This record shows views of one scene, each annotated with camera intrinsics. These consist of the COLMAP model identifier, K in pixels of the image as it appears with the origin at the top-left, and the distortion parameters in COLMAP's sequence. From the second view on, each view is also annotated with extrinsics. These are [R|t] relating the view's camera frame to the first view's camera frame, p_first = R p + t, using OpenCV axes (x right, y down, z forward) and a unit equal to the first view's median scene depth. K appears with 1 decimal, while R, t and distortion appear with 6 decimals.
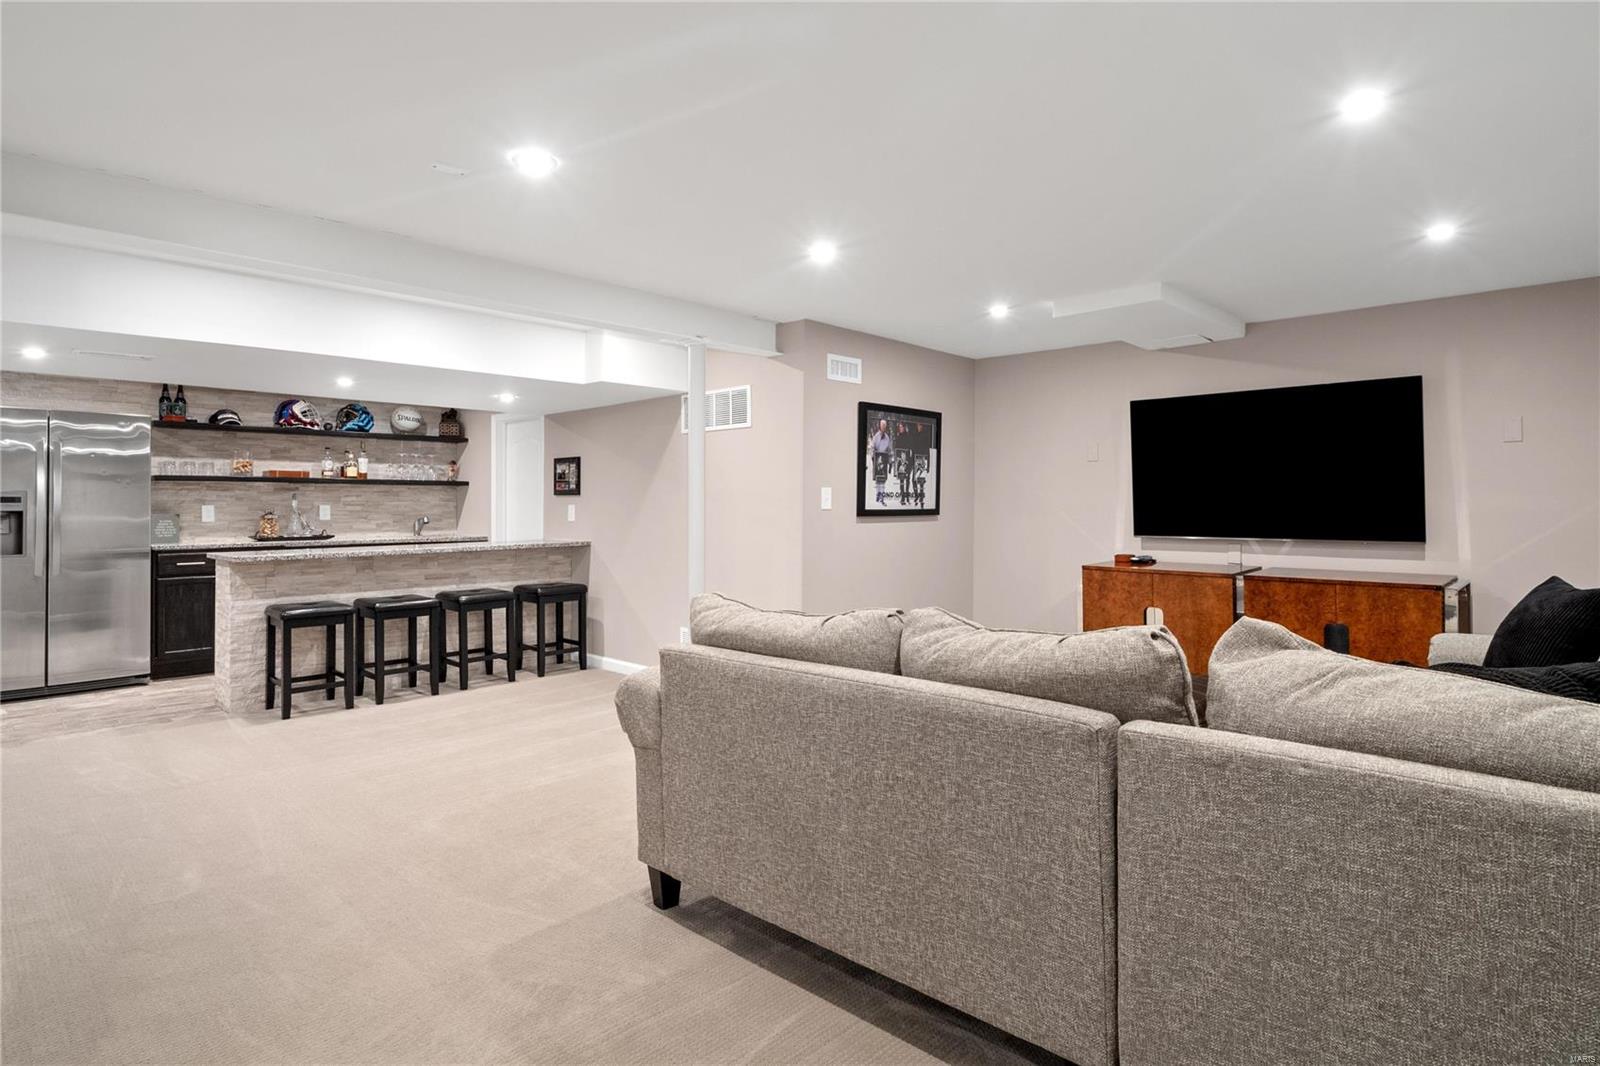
lens RADIAL K [[794.3, 0, 782.9], [0, 794.3, 497.6], [0, 0, 1]] dist [-0.008035, -0.002350]
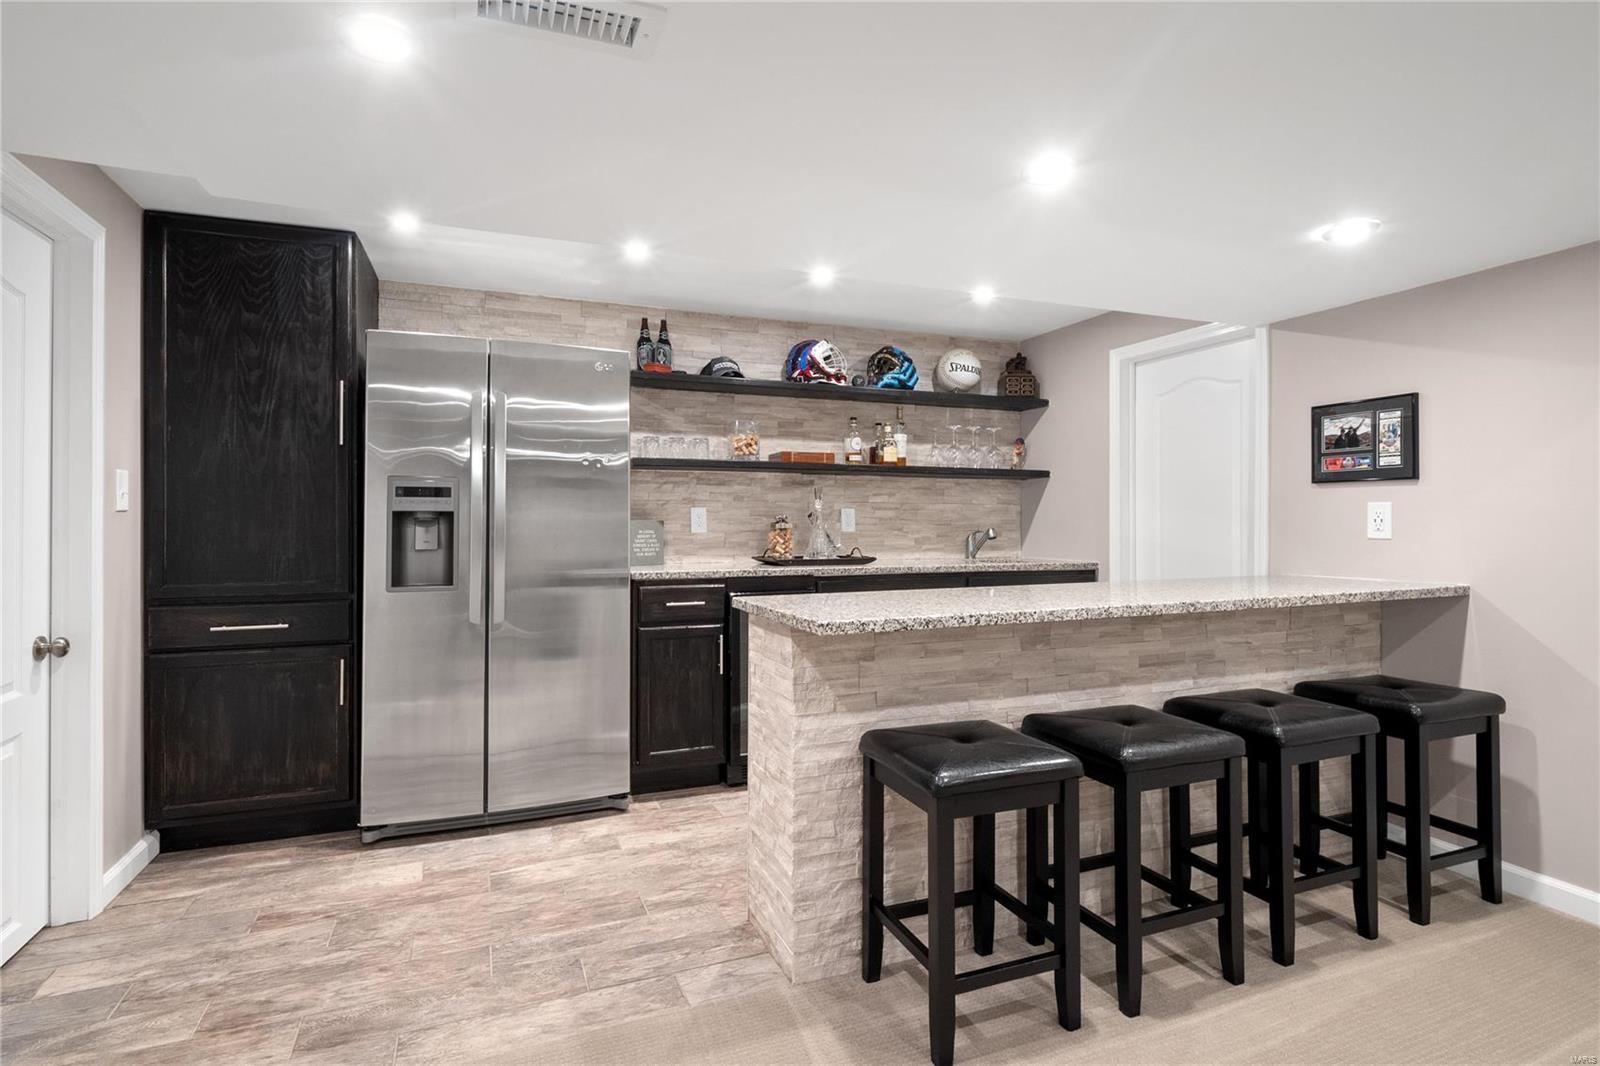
lens RADIAL K [[794.3, 0, 800.7], [0, 794.3, 525.4], [0, 0, 1]] dist [-0.008035, -0.002350]
pose [[0.902039, 0.003770, -0.431638, -0.371442], [0.002030, 0.999914, 0.012976, 0.016037], [0.431650, -0.012581, 0.901953, 0.449260]]
